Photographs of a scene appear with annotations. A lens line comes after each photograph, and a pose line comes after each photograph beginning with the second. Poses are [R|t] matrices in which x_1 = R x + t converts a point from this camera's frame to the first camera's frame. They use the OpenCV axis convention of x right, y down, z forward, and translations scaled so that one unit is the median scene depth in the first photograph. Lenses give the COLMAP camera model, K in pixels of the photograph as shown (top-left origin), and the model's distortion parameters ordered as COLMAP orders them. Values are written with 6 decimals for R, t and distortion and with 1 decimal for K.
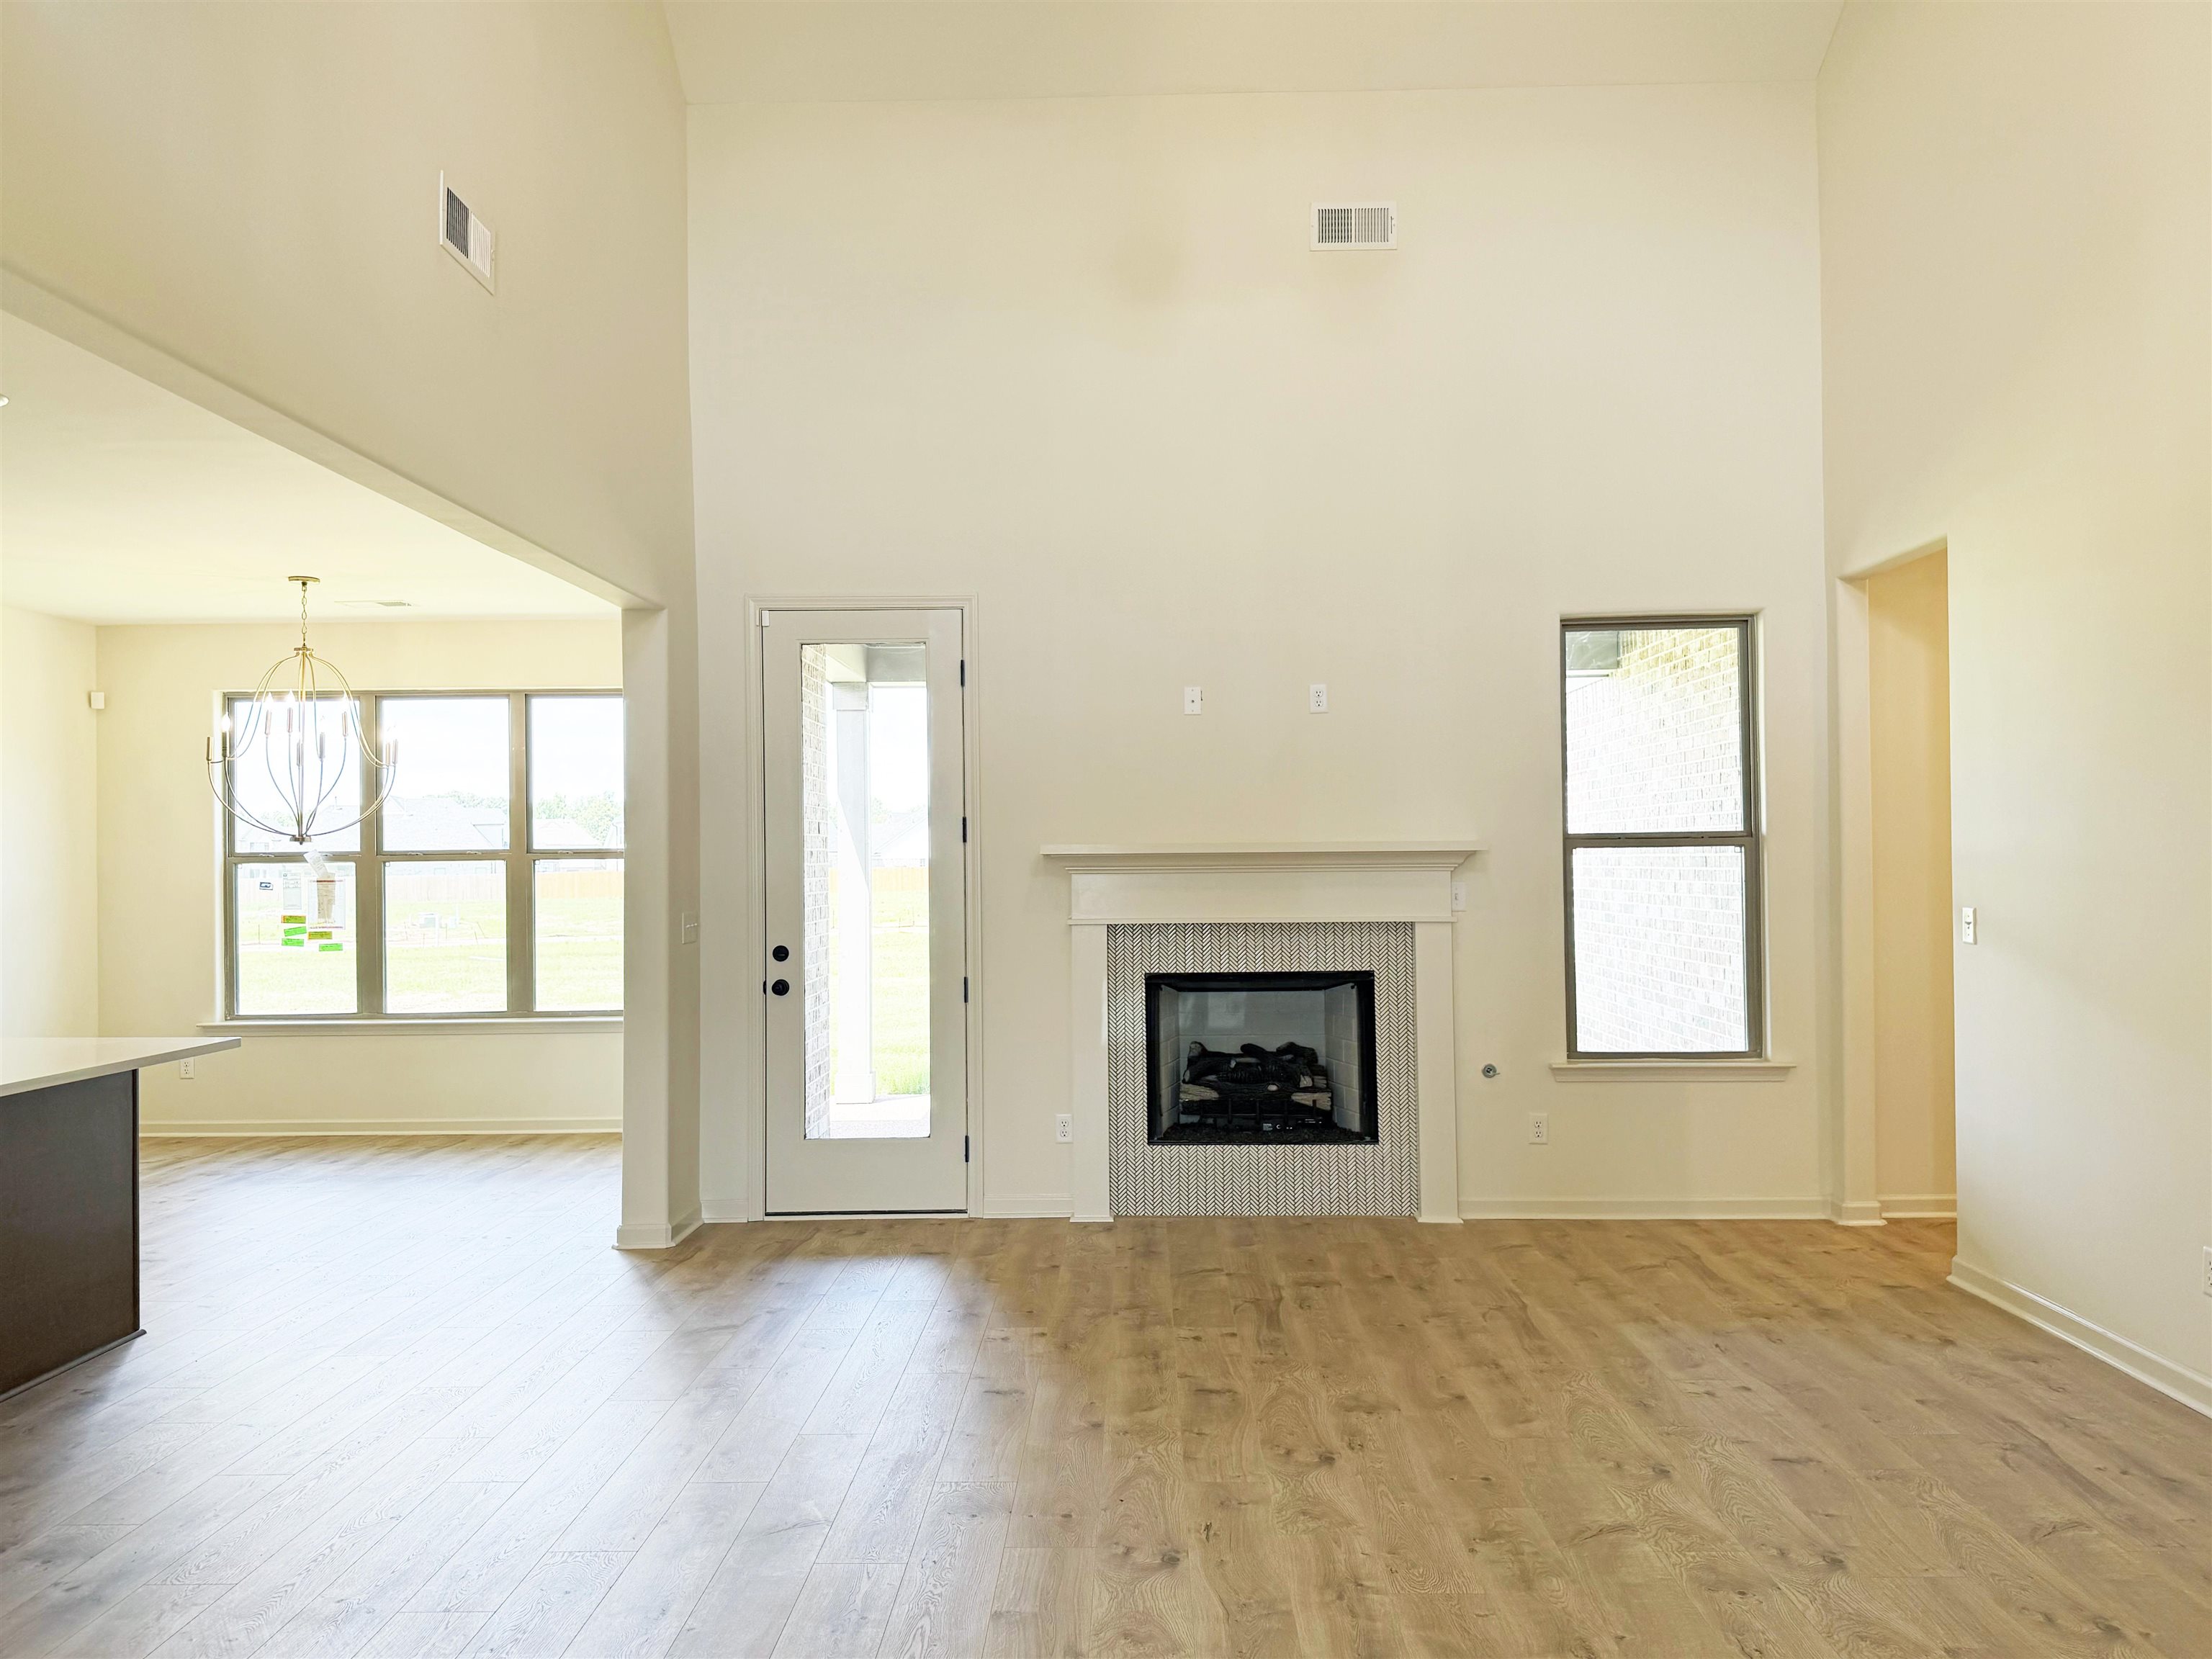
lens RADIAL K [[1598.0, 0, 1096.2], [0, 1598.0, 838.6], [0, 0, 1]] dist [0.088711, -0.125619]
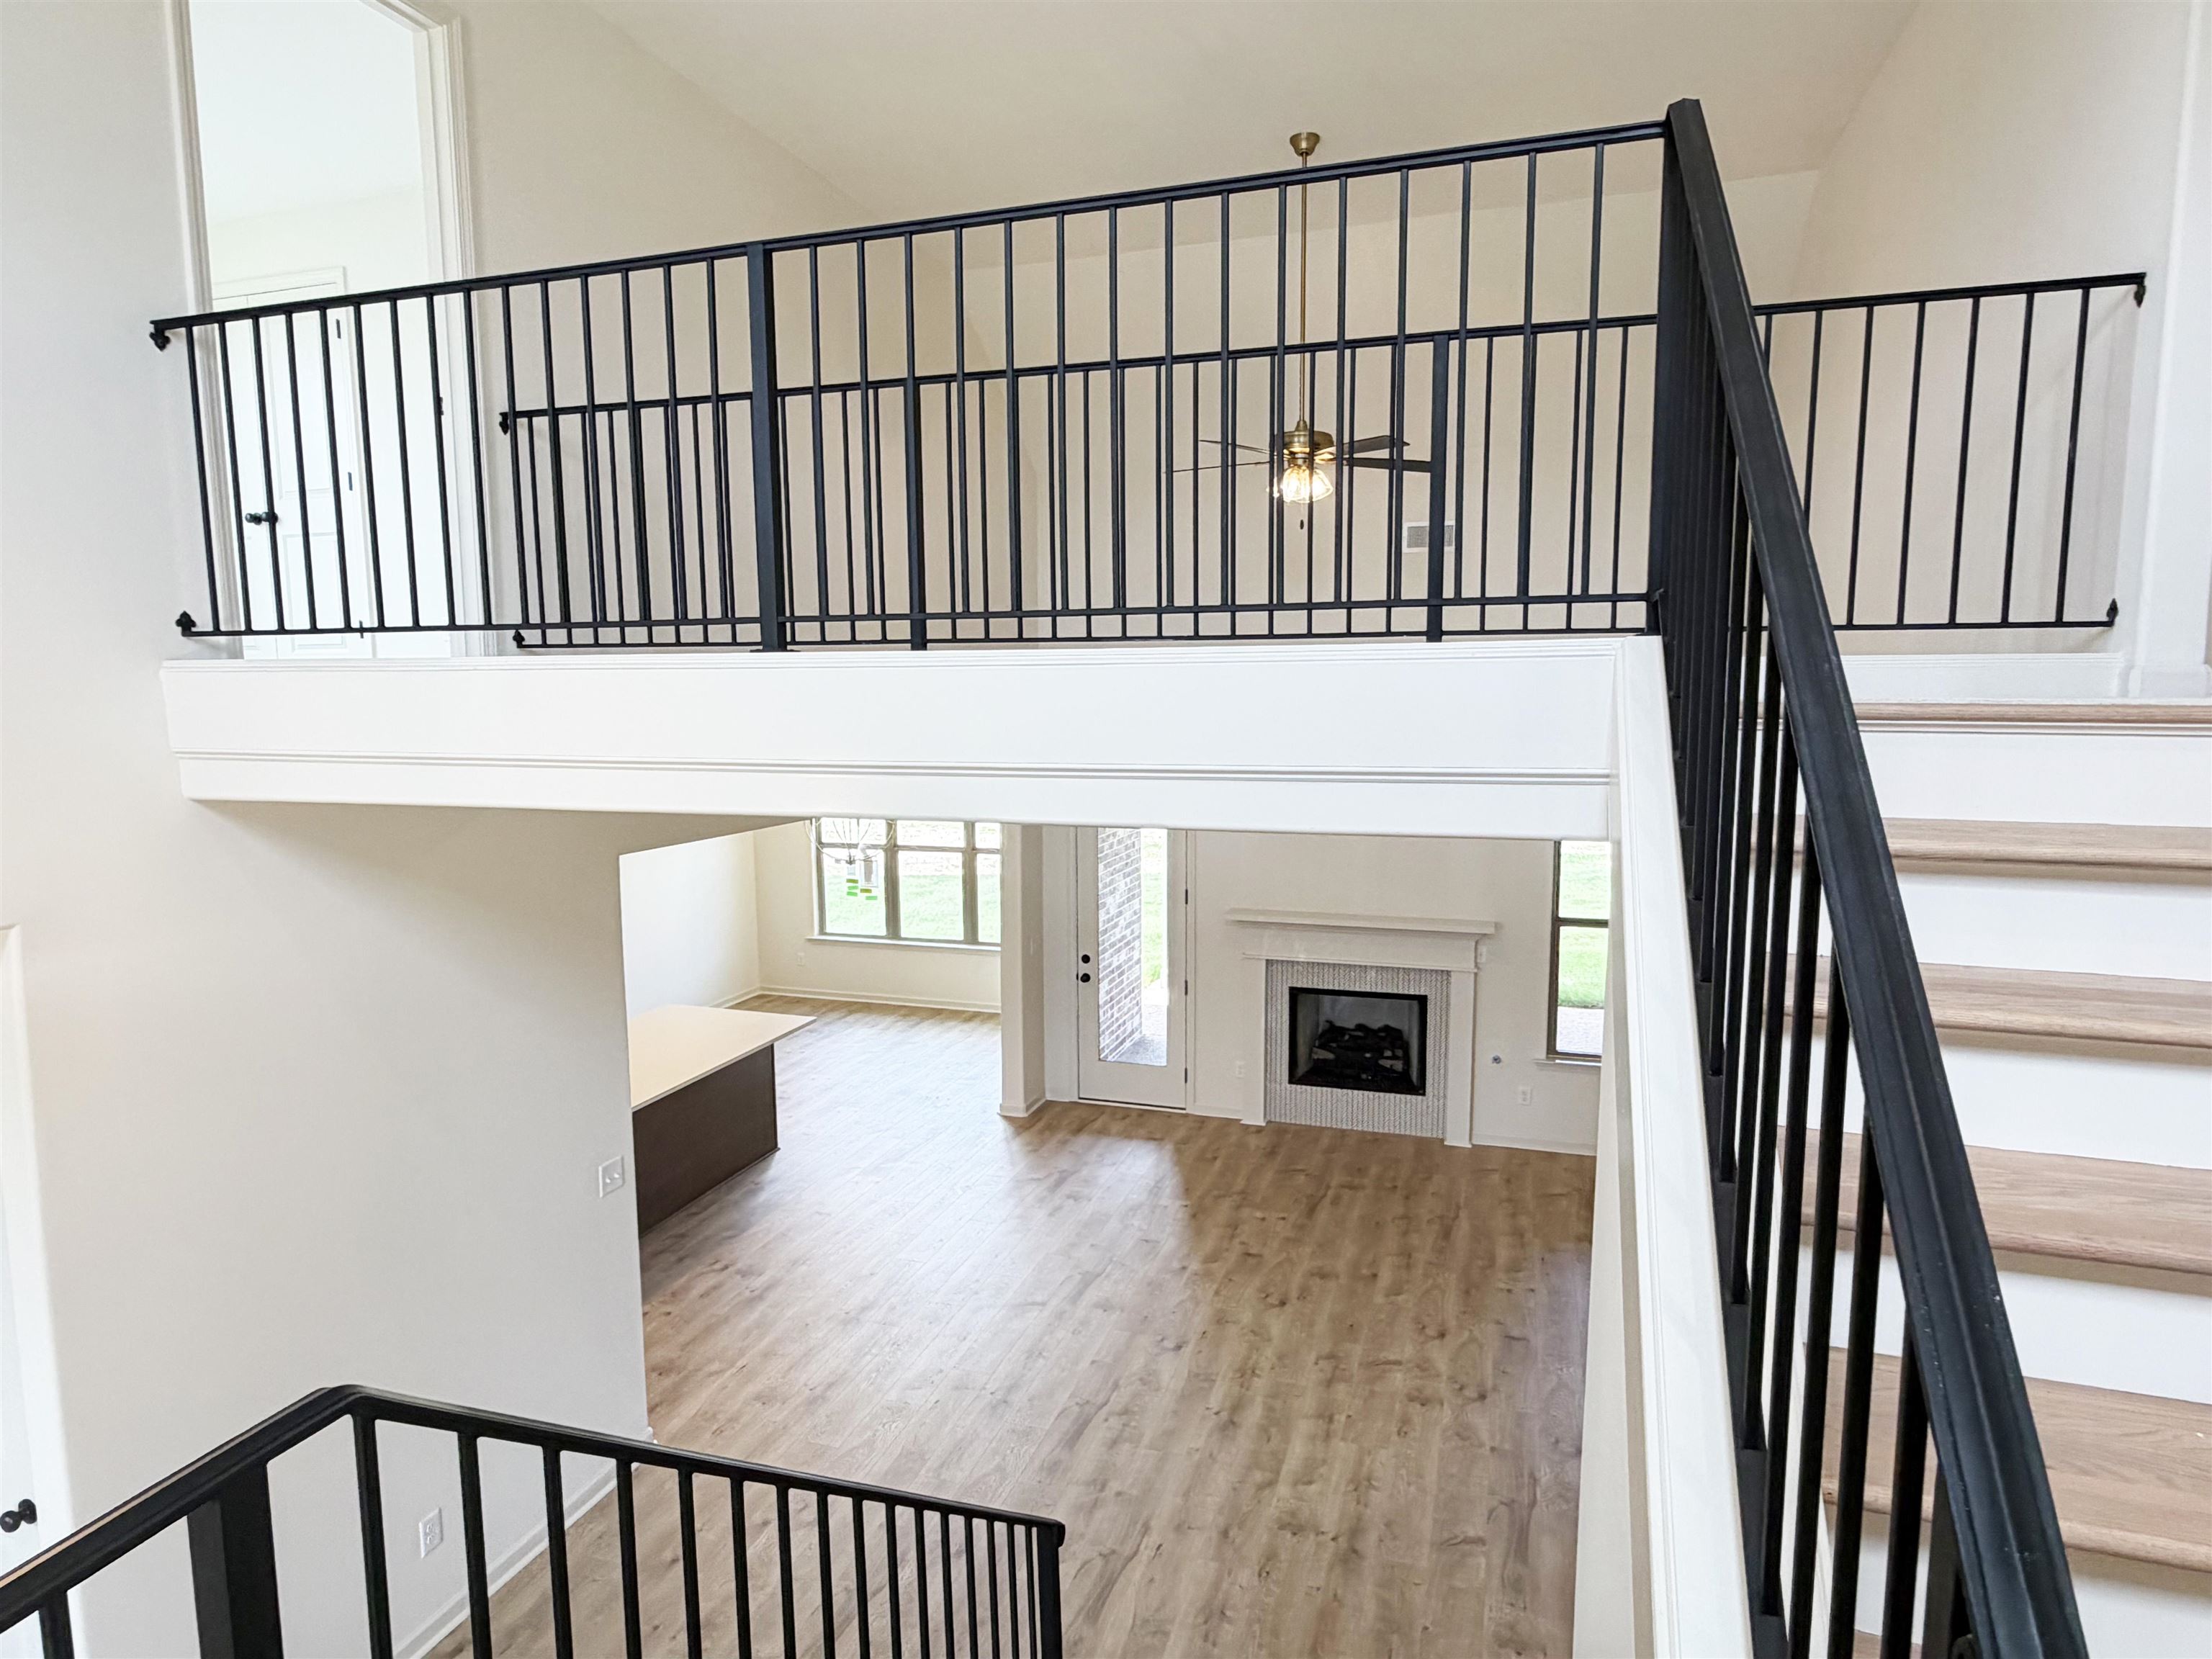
lens RADIAL K [[1258.4, 0, 1097.7], [0, 1258.4, 843.0], [0, 0, 1]] dist [-0.000736, 0.000934]
pose [[0.958196, 0.041192, -0.283133, 0.207975], [-0.000948, 0.990034, 0.140828, -0.255701], [0.286112, -0.134672, 0.948685, -0.310066]]
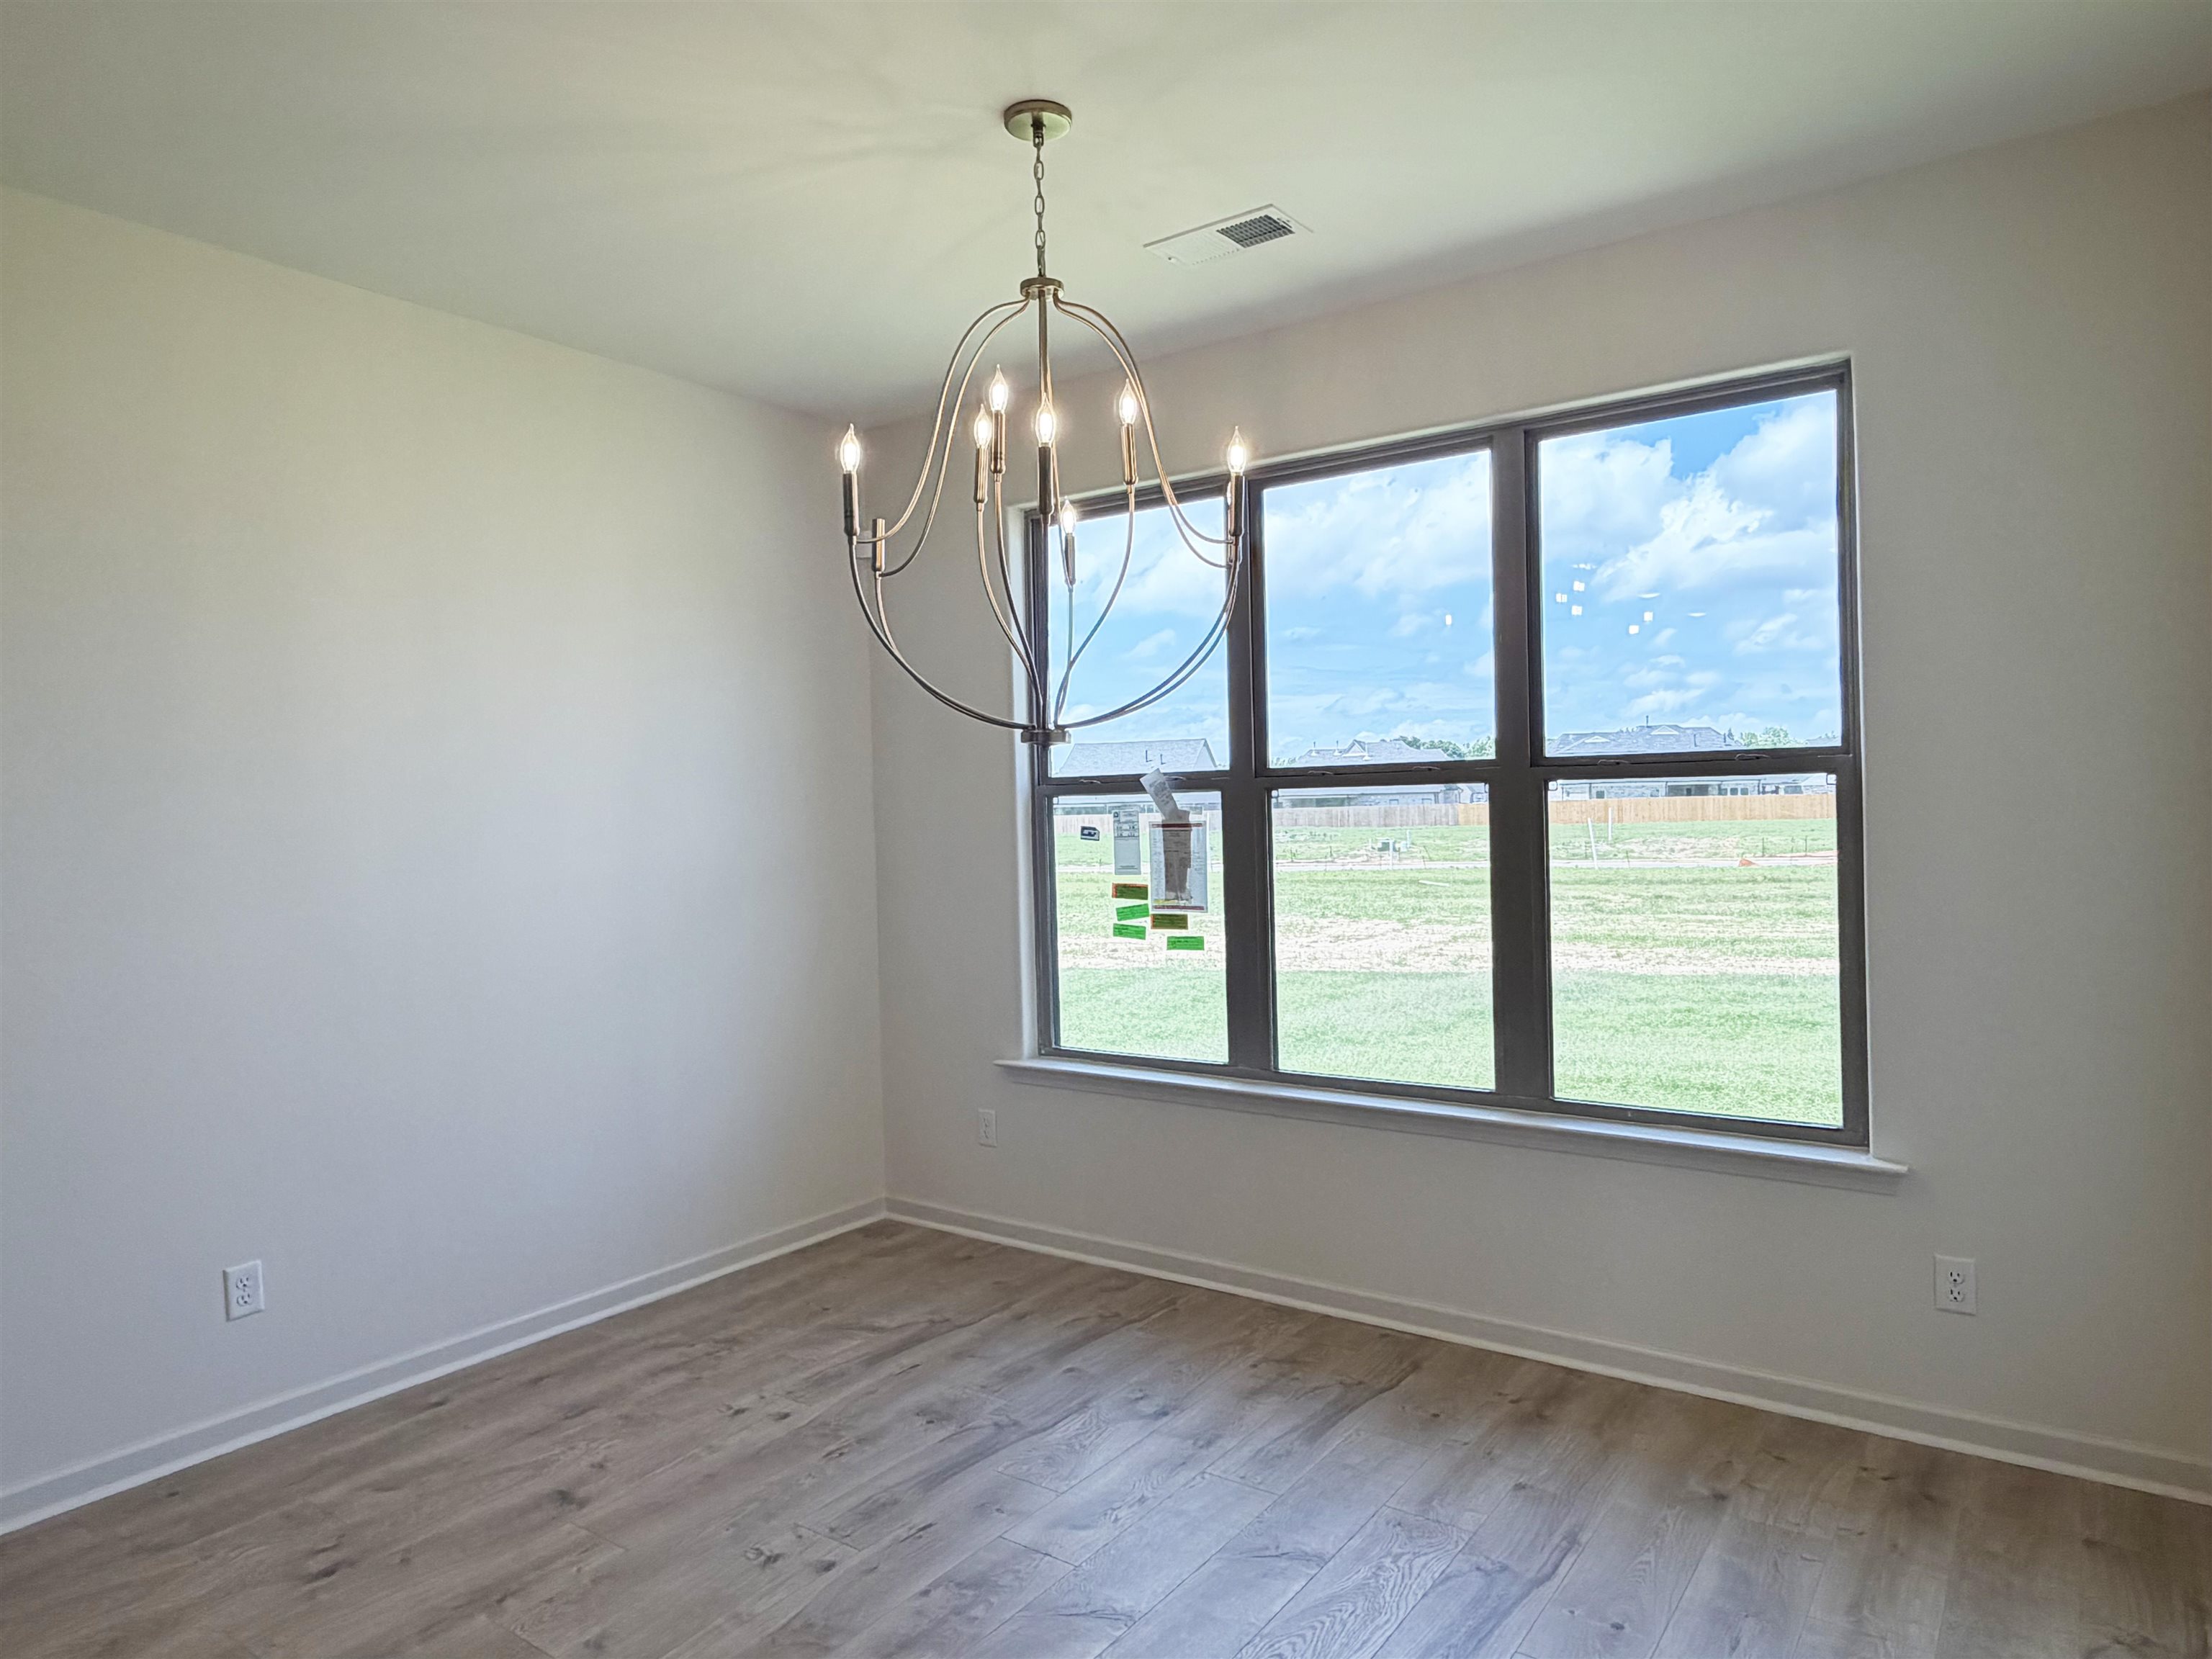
lens RADIAL K [[1371.2, 0, 1095.7], [0, 1371.2, 833.1], [0, 0, 1]] dist [0.002924, 0.001717]
pose [[0.825364, 0.000607, -0.564600, -0.317868], [0.024017, 0.999057, 0.036184, 0.015522], [0.564090, -0.043425, 0.824571, 0.817242]]
